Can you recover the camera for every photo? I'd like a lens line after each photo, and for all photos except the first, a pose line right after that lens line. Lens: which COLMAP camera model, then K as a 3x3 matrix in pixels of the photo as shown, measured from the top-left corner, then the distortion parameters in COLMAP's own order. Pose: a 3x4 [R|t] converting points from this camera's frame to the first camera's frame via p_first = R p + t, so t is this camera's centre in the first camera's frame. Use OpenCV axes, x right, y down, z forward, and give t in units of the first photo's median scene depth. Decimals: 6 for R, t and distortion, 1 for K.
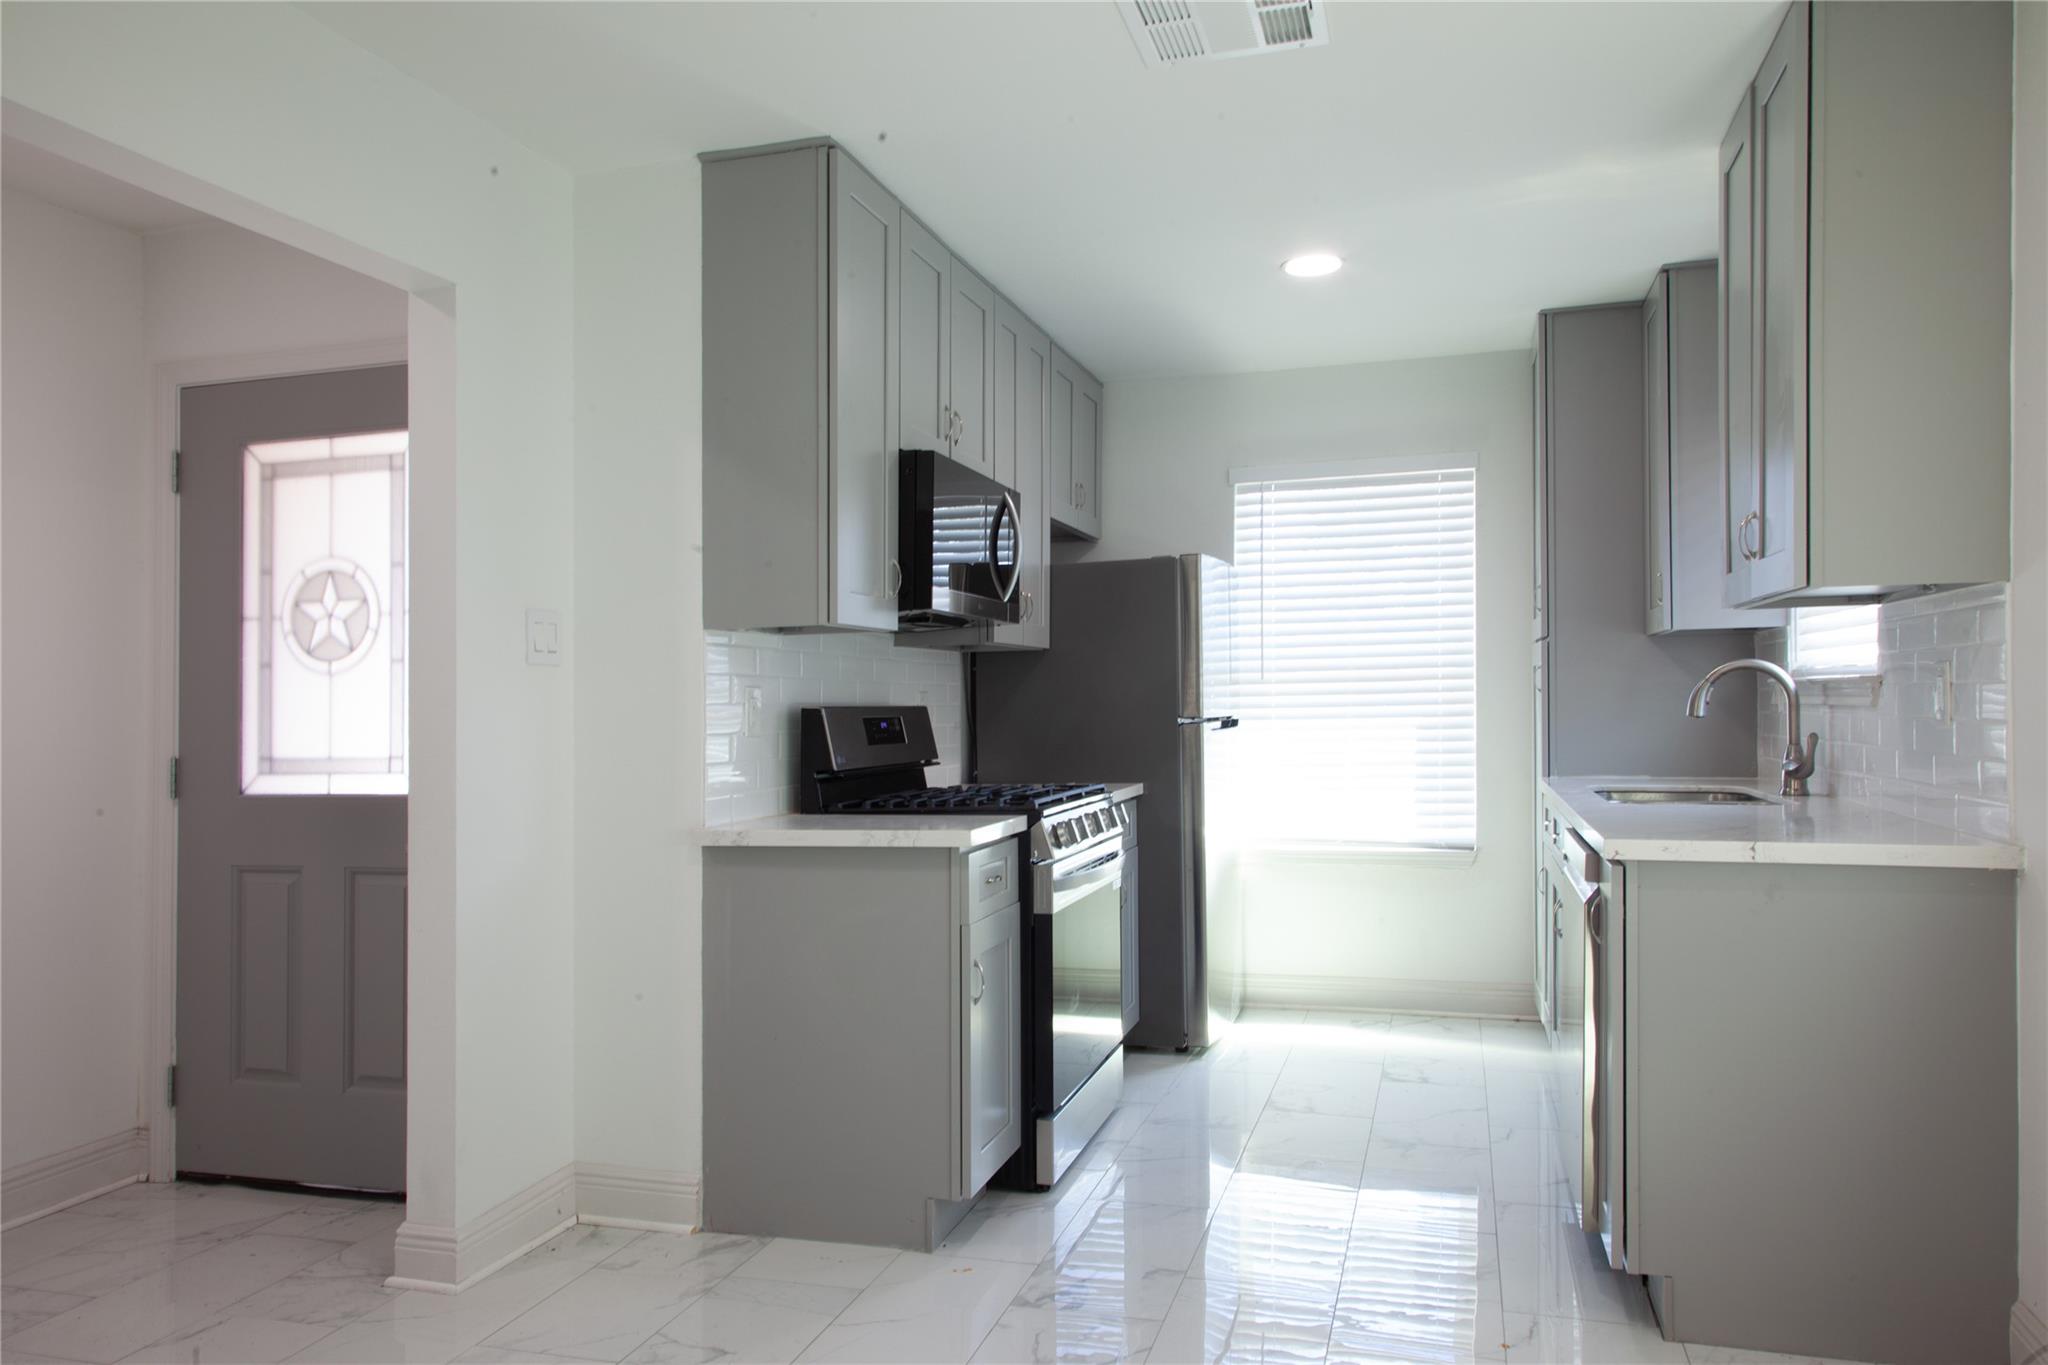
lens RADIAL K [[1413.3, 0, 1024.0], [0, 1413.3, 682.5], [0, 0, 1]] dist [0.011123, 0.004278]
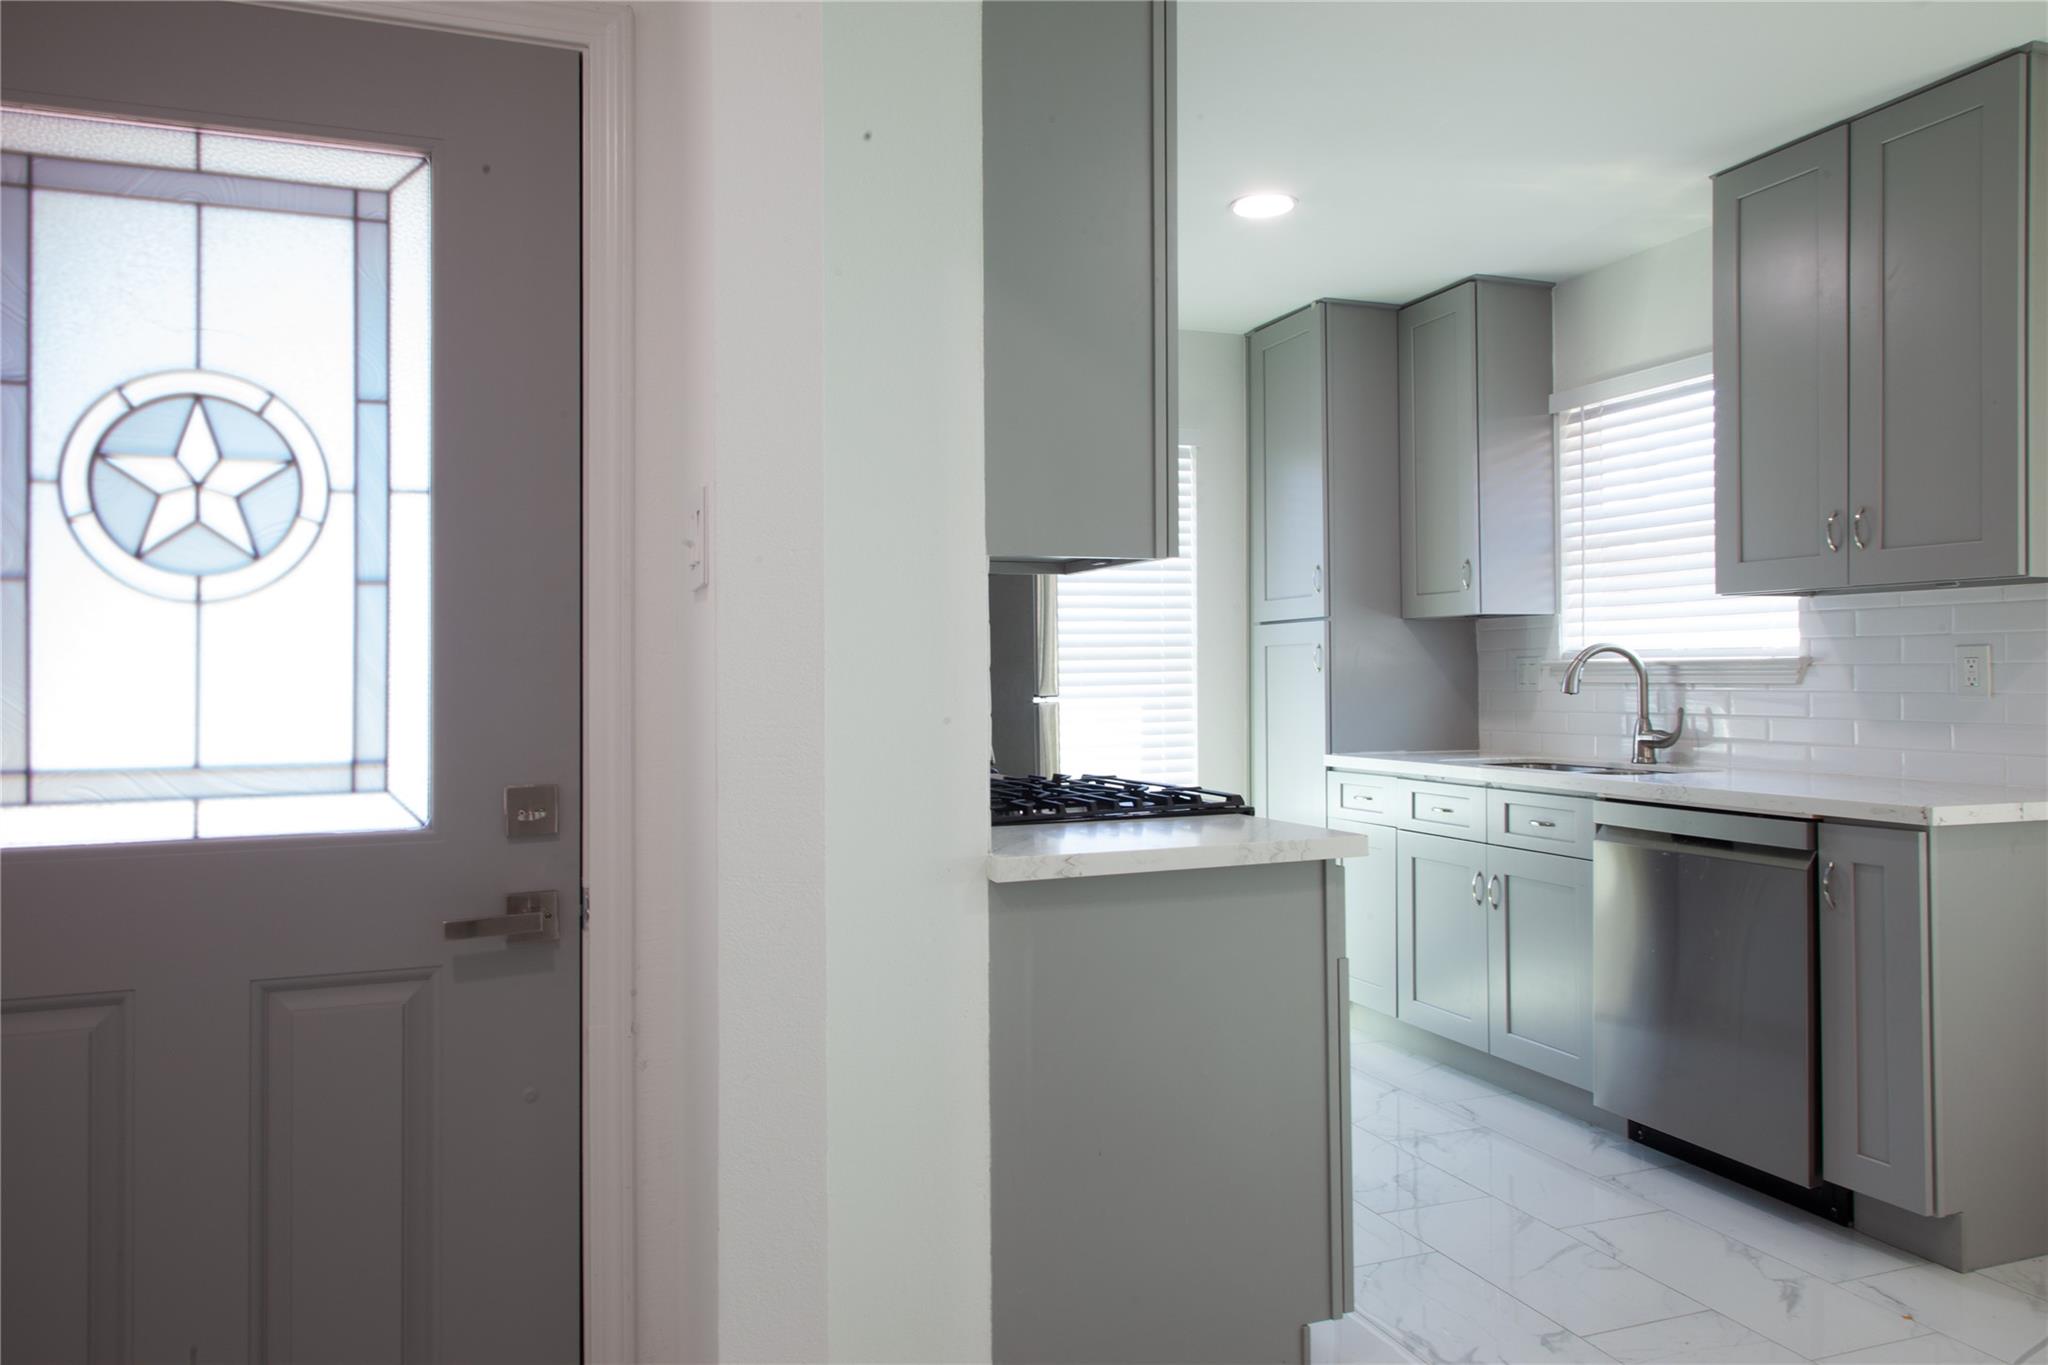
lens RADIAL K [[1413.3, 0, 1024.0], [0, 1413.3, 682.5], [0, 0, 1]] dist [0.011123, 0.004278]
pose [[0.799075, 0.007621, 0.601184, -0.552104], [-0.012876, 0.999907, 0.004438, 0.016876], [-0.601094, -0.011287, 0.799099, 0.414648]]
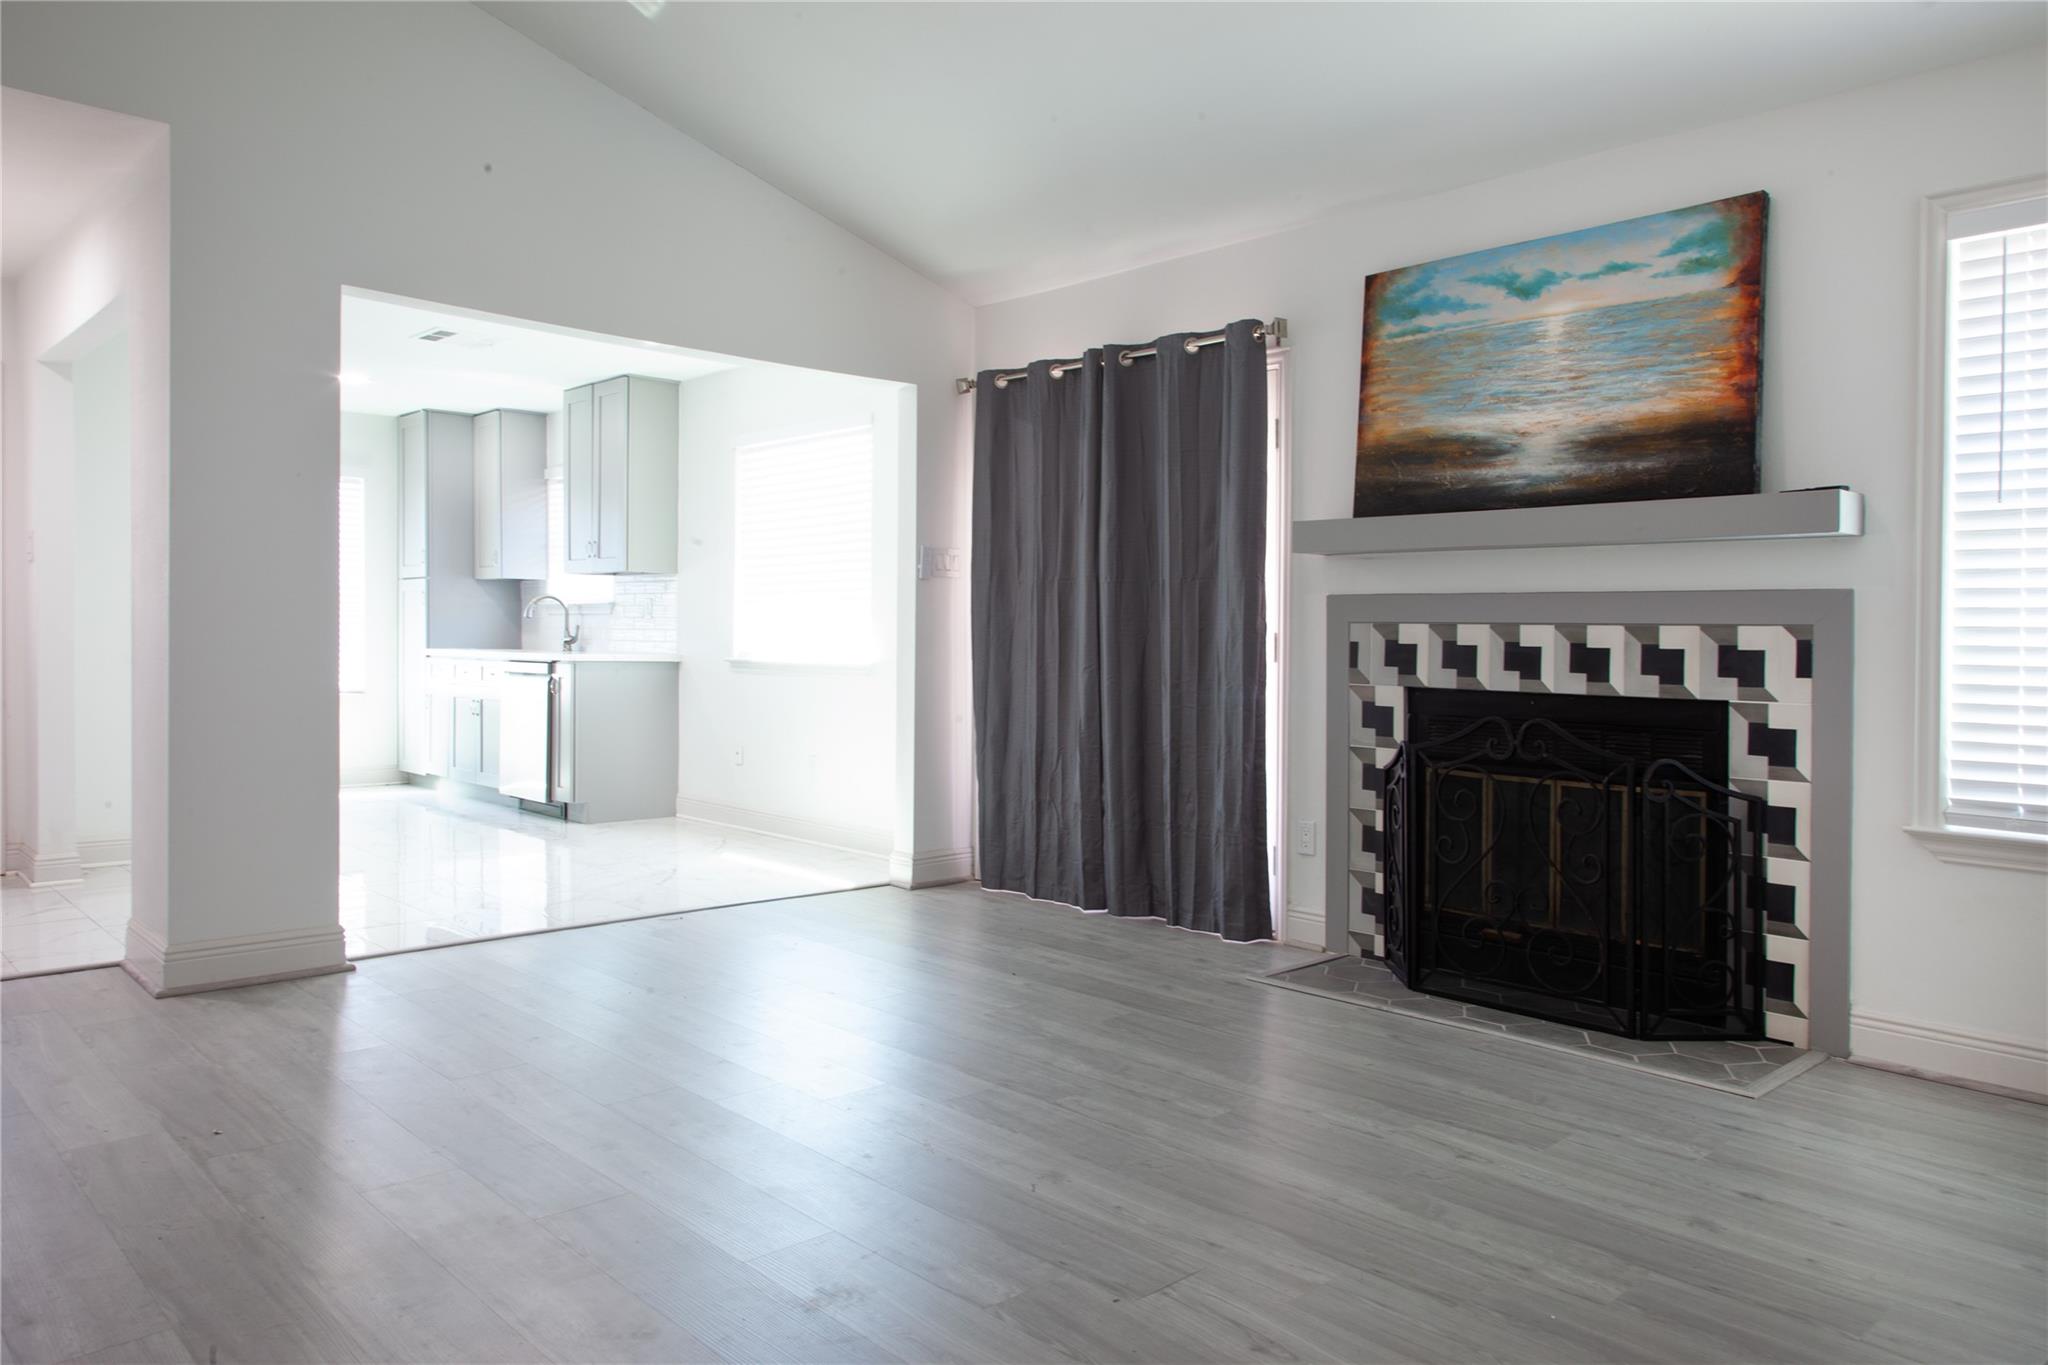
lens RADIAL K [[1413.3, 0, 1024.0], [0, 1413.3, 682.5], [0, 0, 1]] dist [0.011123, 0.004278]
pose [[0.506298, -0.021560, 0.862089, -1.186450], [-0.026572, 0.998823, 0.040585, 0.015399], [-0.861949, -0.043456, 0.505130, -0.925664]]
